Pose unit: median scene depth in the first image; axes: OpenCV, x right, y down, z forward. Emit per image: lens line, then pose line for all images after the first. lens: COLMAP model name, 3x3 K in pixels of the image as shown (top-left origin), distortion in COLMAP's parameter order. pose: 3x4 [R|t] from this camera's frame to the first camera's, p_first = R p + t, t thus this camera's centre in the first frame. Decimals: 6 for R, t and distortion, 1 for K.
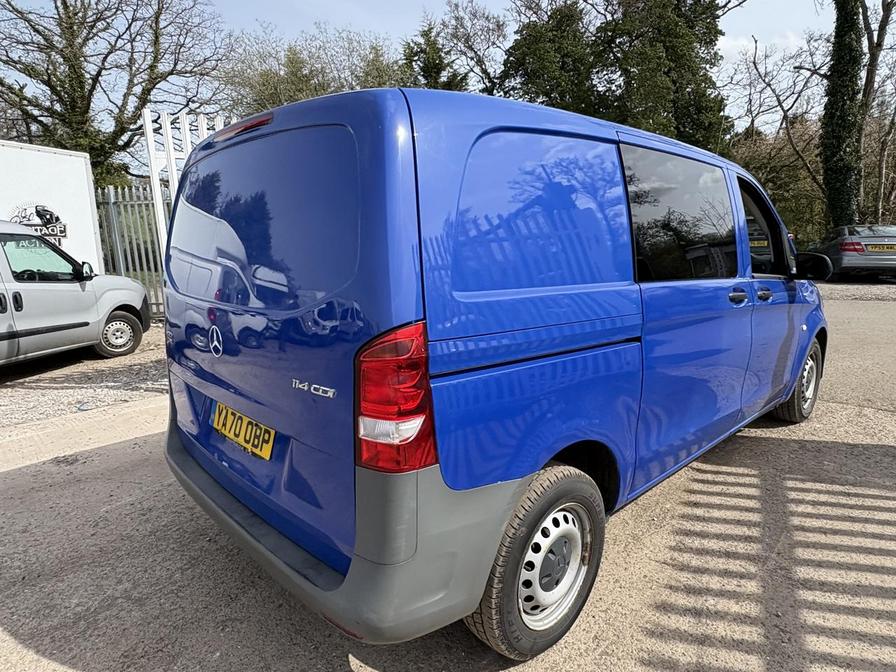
lens RADIAL K [[532.2, 0, 451.6], [0, 532.2, 336.1], [0, 0, 1]] dist [0.003096, -0.000133]
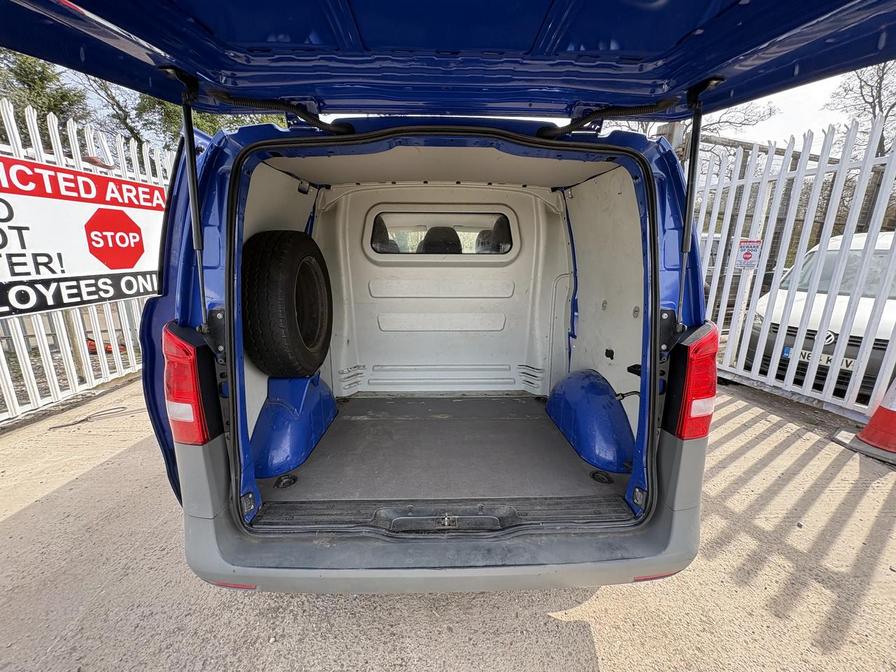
lens RADIAL K [[356.1, 0, 448.0], [0, 356.1, 336.0], [0, 0, 1]] dist [0.000554, 0.000550]
pose [[0.675512, -0.142366, 0.723474, -0.119233], [0.121356, 0.989269, 0.081359, -0.014284], [-0.727293, 0.032839, 0.685541, 0.087903]]
